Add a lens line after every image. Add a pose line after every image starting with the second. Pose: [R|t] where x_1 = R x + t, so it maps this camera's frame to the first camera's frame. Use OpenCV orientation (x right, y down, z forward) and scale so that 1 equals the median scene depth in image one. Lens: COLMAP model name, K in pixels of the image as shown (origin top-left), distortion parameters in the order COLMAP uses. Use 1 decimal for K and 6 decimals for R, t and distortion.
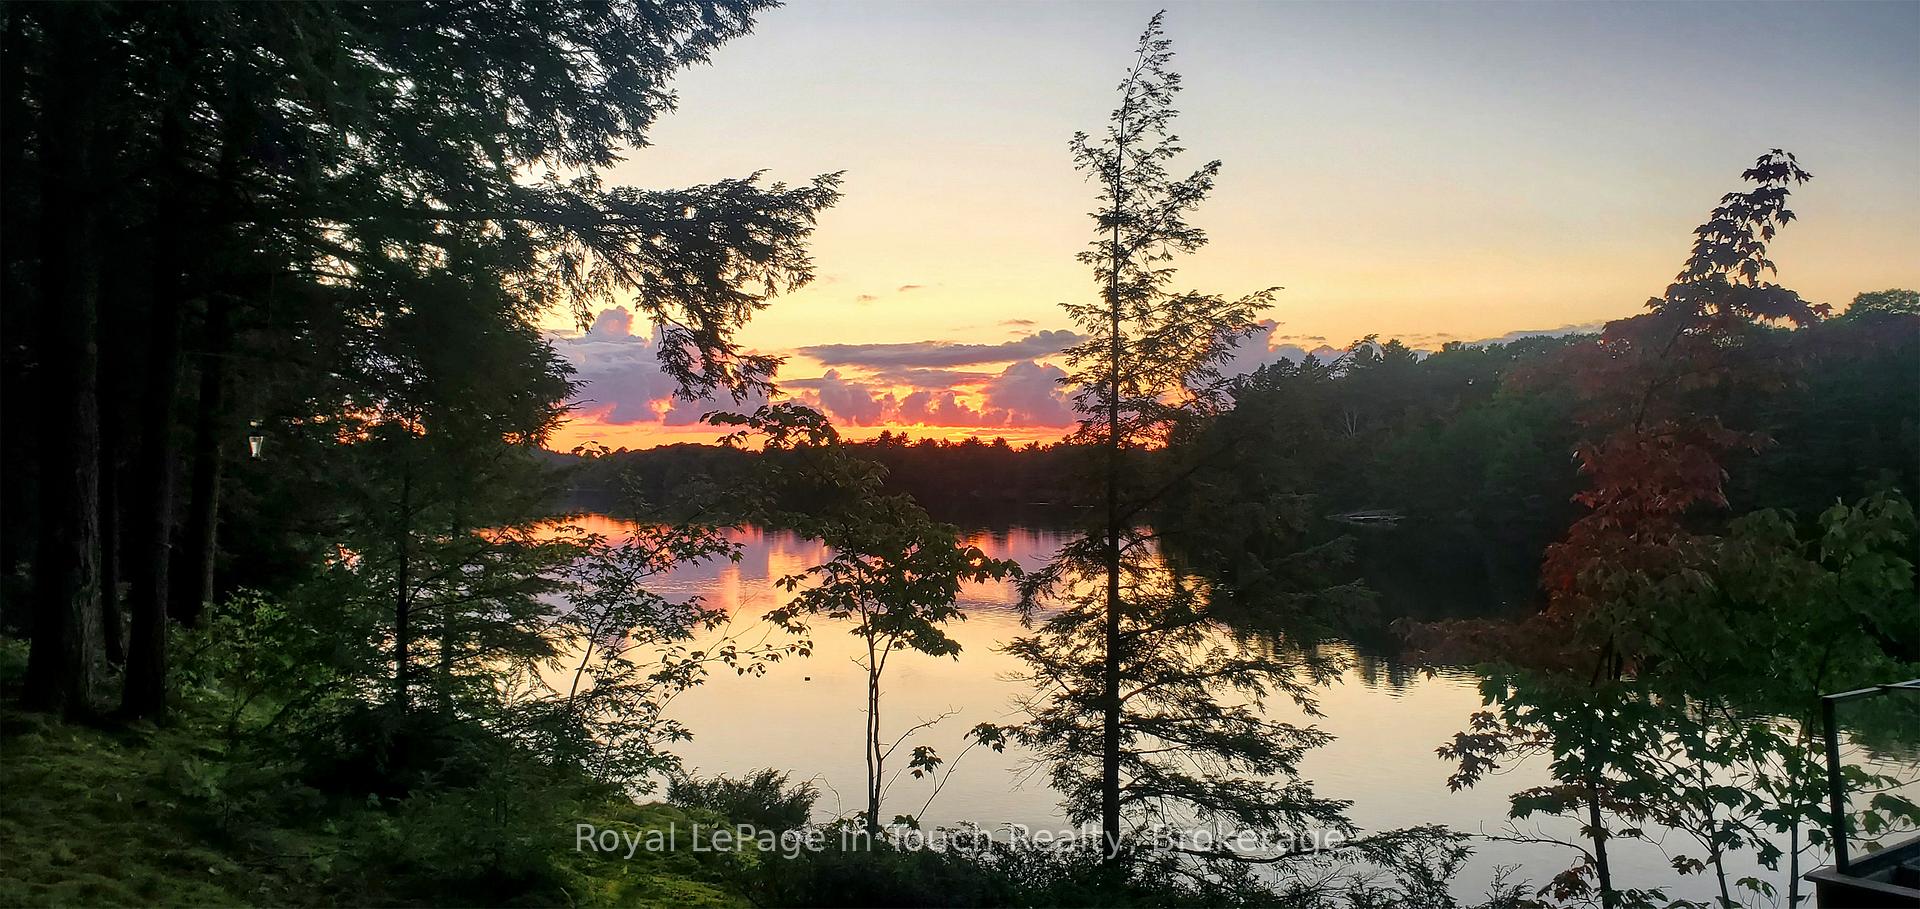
lens RADIAL K [[1496.1, 0, 985.4], [0, 1496.1, 446.3], [0, 0, 1]] dist [0.212709, -0.537112]
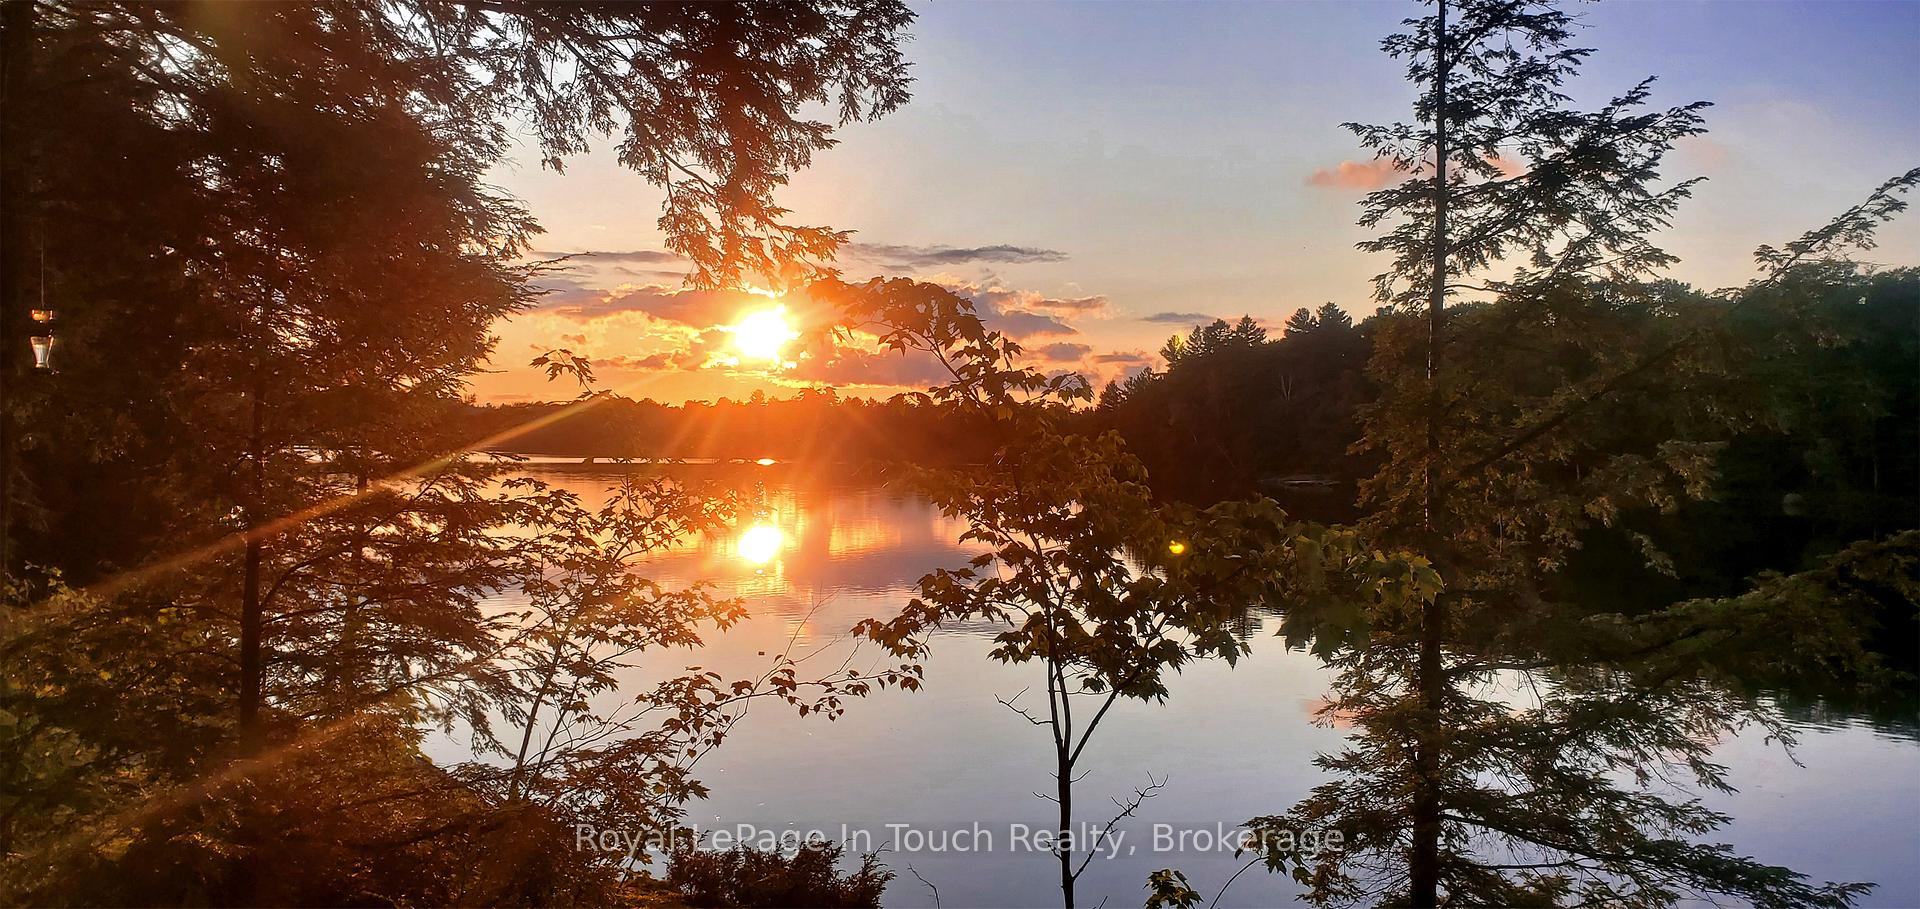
lens RADIAL K [[1446.2, 0, 960.0], [0, 1446.2, 454.5], [0, 0, 1]] dist [0.119727, -0.193327]
pose [[0.998733, 0.012191, 0.048827, -0.115693], [-0.013685, 0.999444, 0.030389, 0.020063], [-0.048430, -0.031018, 0.998345, 0.353809]]
